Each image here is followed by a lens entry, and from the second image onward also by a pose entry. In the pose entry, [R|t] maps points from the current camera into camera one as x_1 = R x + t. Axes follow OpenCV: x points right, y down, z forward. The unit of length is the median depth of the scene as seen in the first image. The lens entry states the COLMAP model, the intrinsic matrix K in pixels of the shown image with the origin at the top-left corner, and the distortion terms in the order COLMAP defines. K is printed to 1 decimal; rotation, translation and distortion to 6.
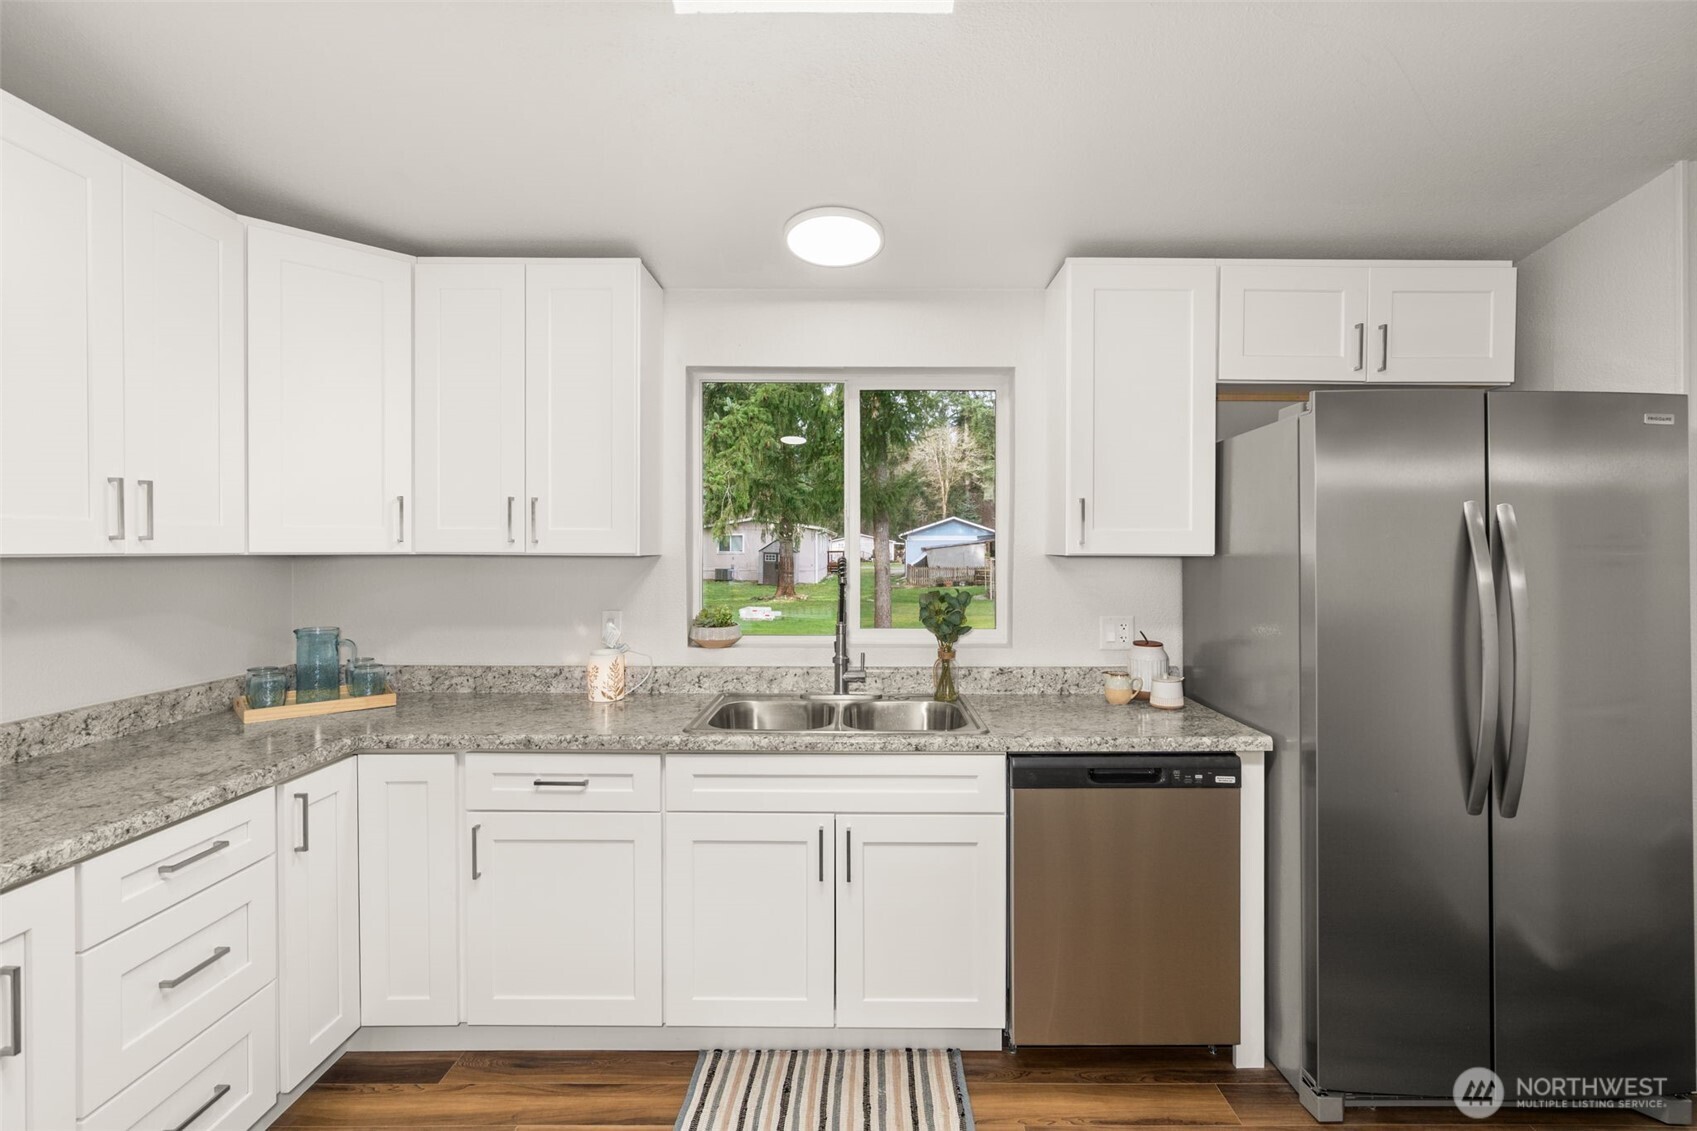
lens RADIAL K [[783.4, 0, 874.1], [0, 783.4, 556.0], [0, 0, 1]] dist [-0.001141, 0.000645]
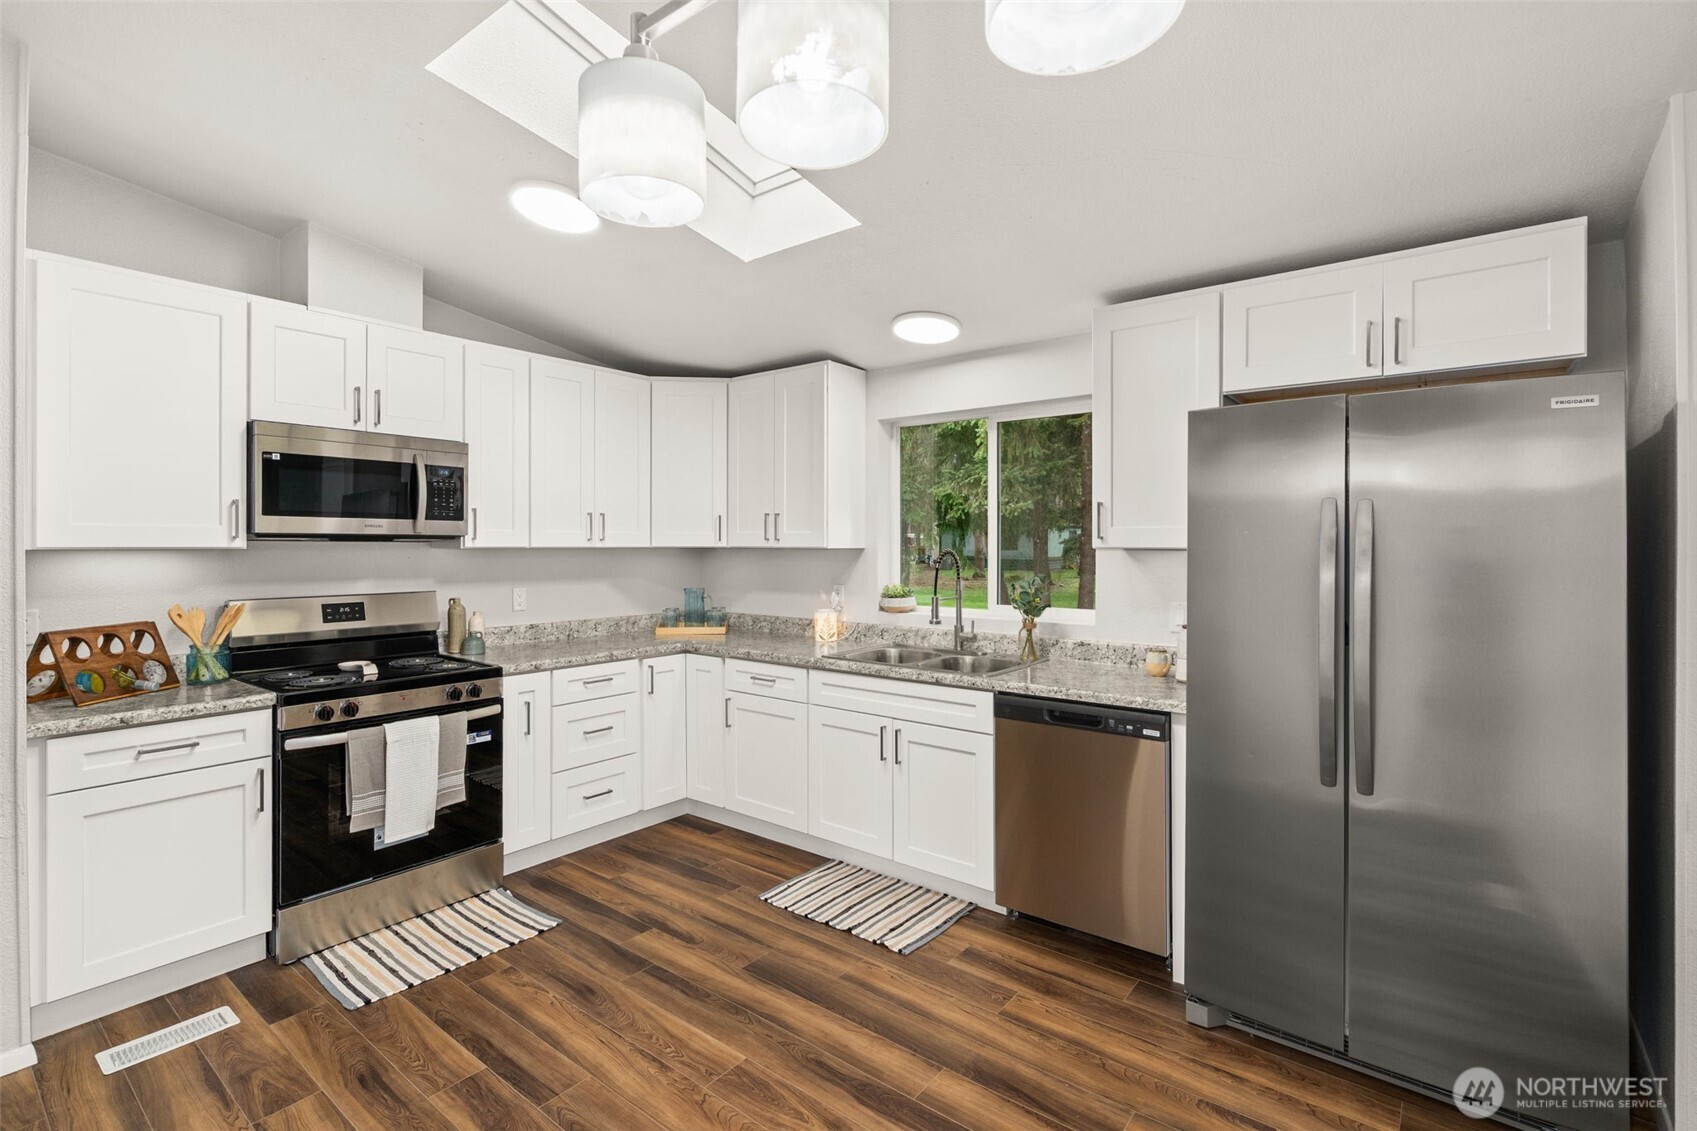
lens RADIAL K [[774.4, 0, 846.4], [0, 774.4, 549.1], [0, 0, 1]] dist [-0.003174, 0.000419]
pose [[0.785559, 0.001141, -0.618786, 0.807496], [-0.004061, 0.999986, -0.003311, 0.006417], [0.618774, 0.005114, 0.785552, -0.233176]]
